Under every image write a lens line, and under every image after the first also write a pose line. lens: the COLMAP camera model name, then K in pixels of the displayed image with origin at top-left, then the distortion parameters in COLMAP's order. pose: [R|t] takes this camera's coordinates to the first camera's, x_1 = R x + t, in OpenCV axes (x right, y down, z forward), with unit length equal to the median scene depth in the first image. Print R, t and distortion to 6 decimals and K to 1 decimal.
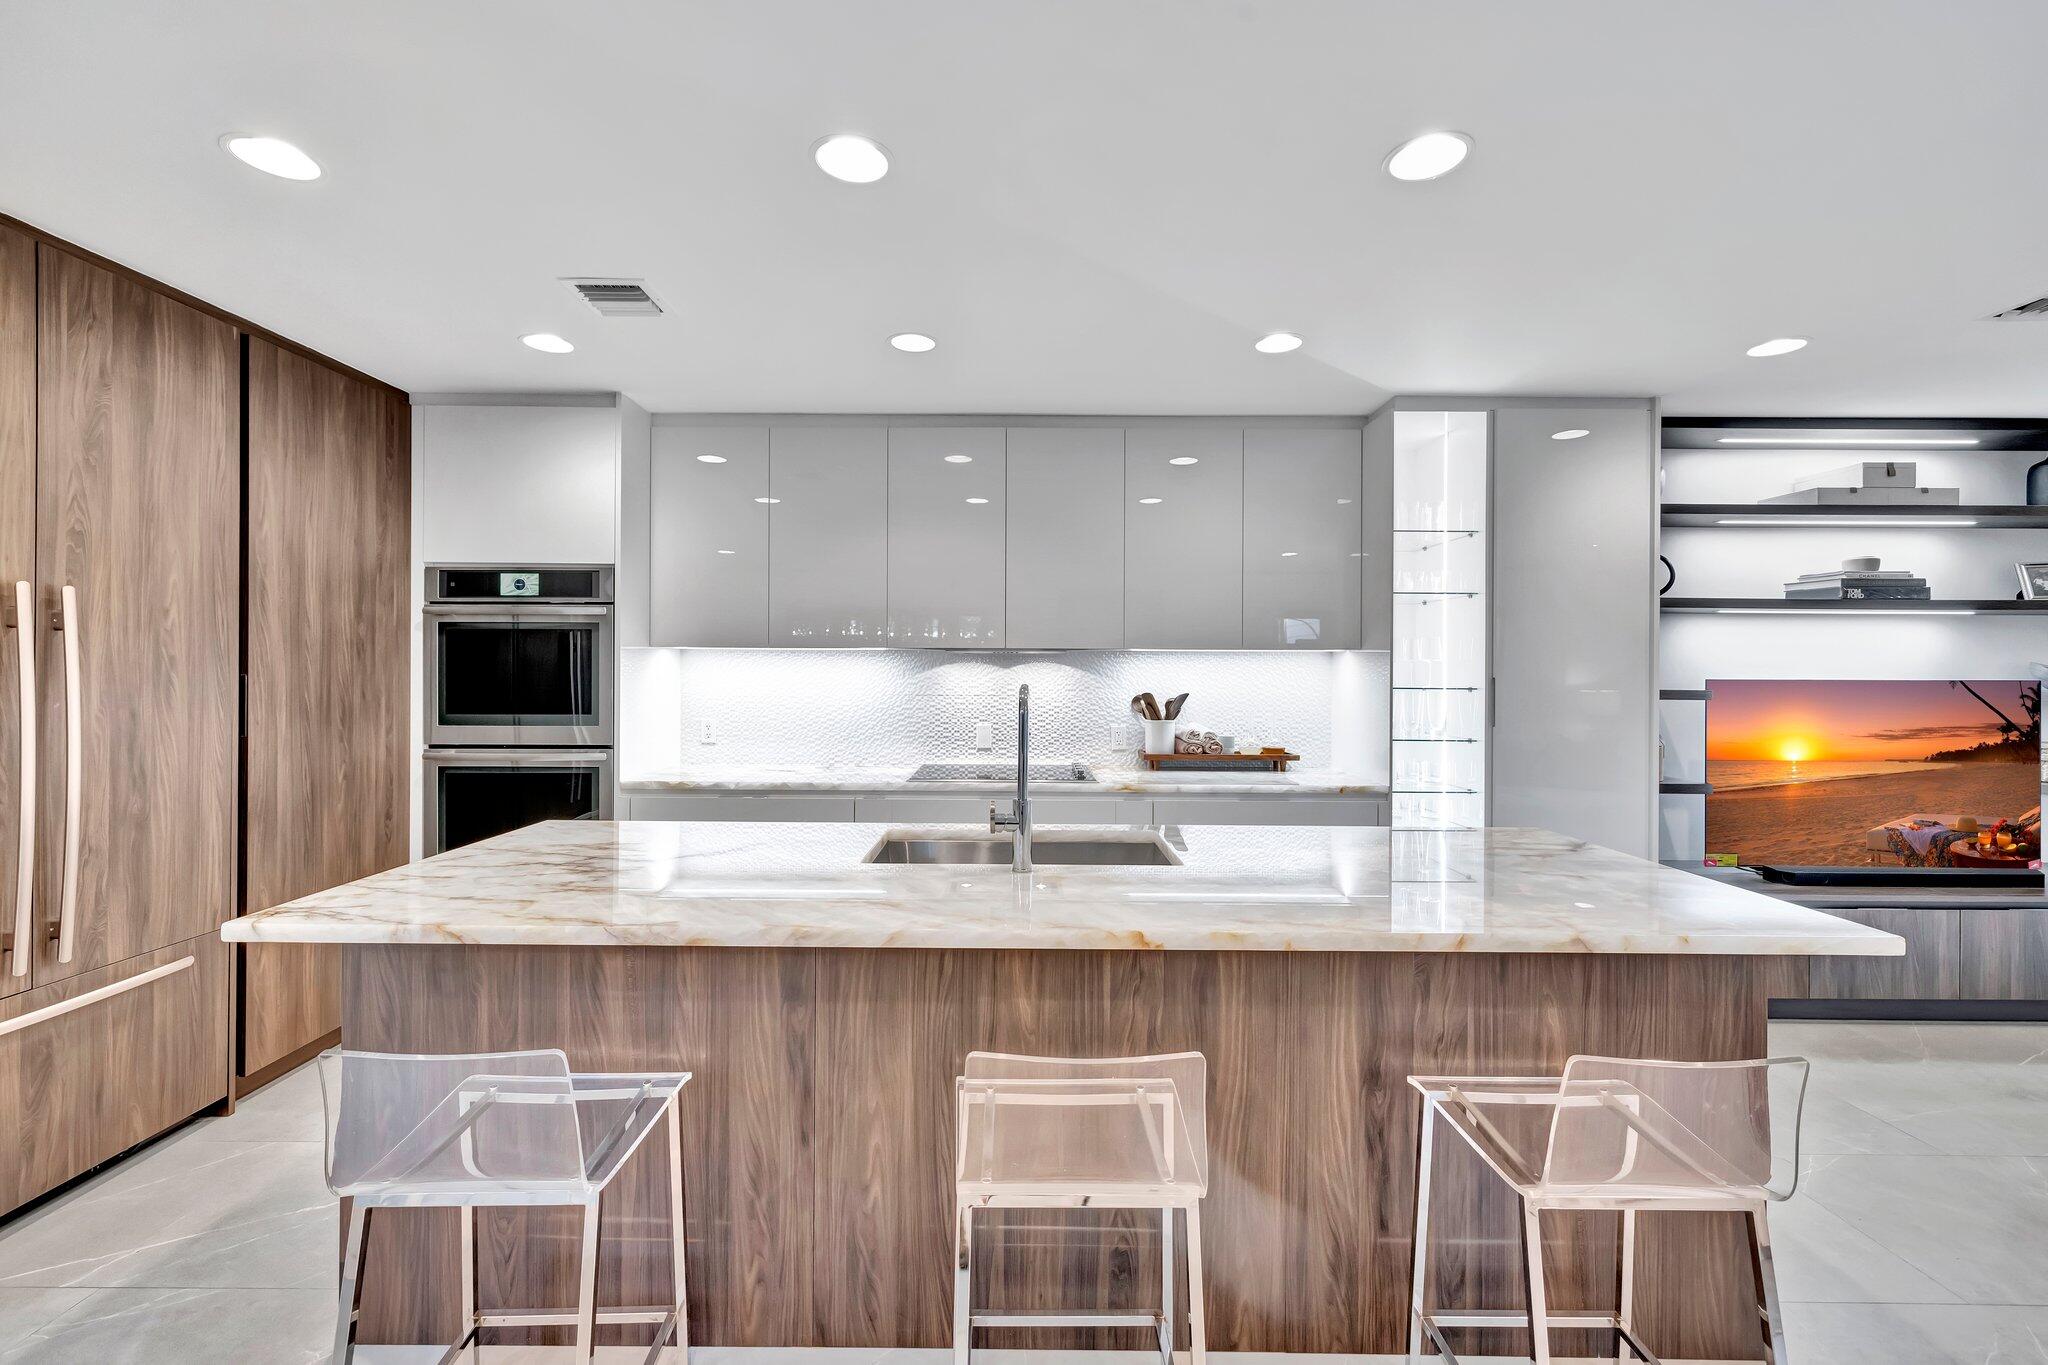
lens RADIAL K [[859.1, 0, 1019.5], [0, 859.1, 668.3], [0, 0, 1]] dist [-0.000516, -0.000129]
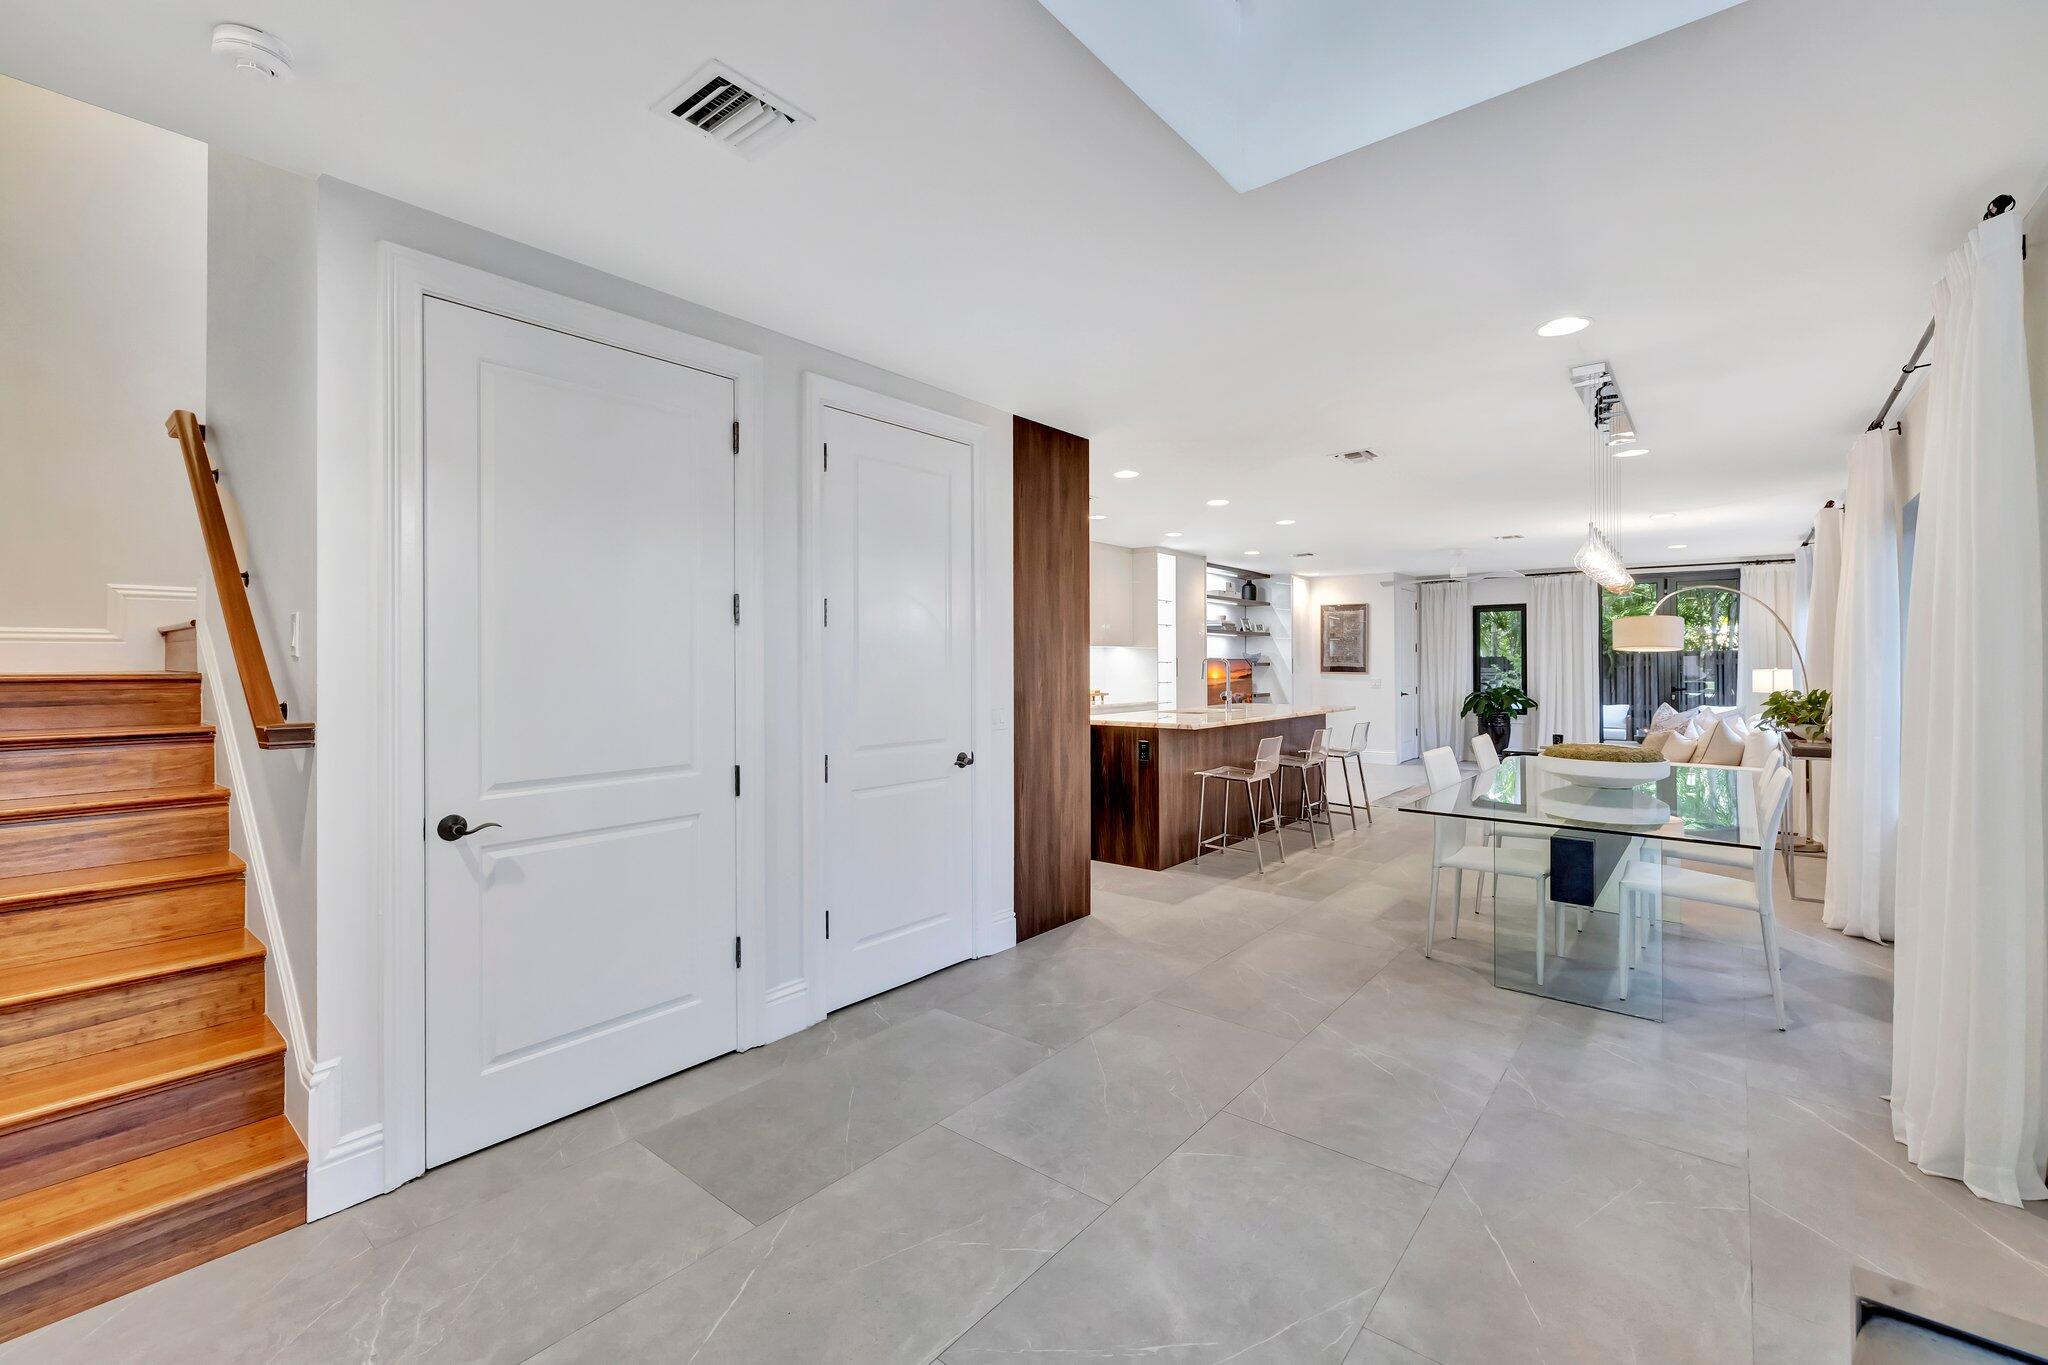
lens RADIAL K [[859.1, 0, 1016.8], [0, 859.1, 659.1], [0, 0, 1]] dist [-0.000516, -0.000129]
pose [[0.635230, -0.002912, 0.772318, -1.786404], [0.004610, 0.999989, -0.000021, 0.012832], [-0.772309, 0.003573, 0.635236, -0.286912]]
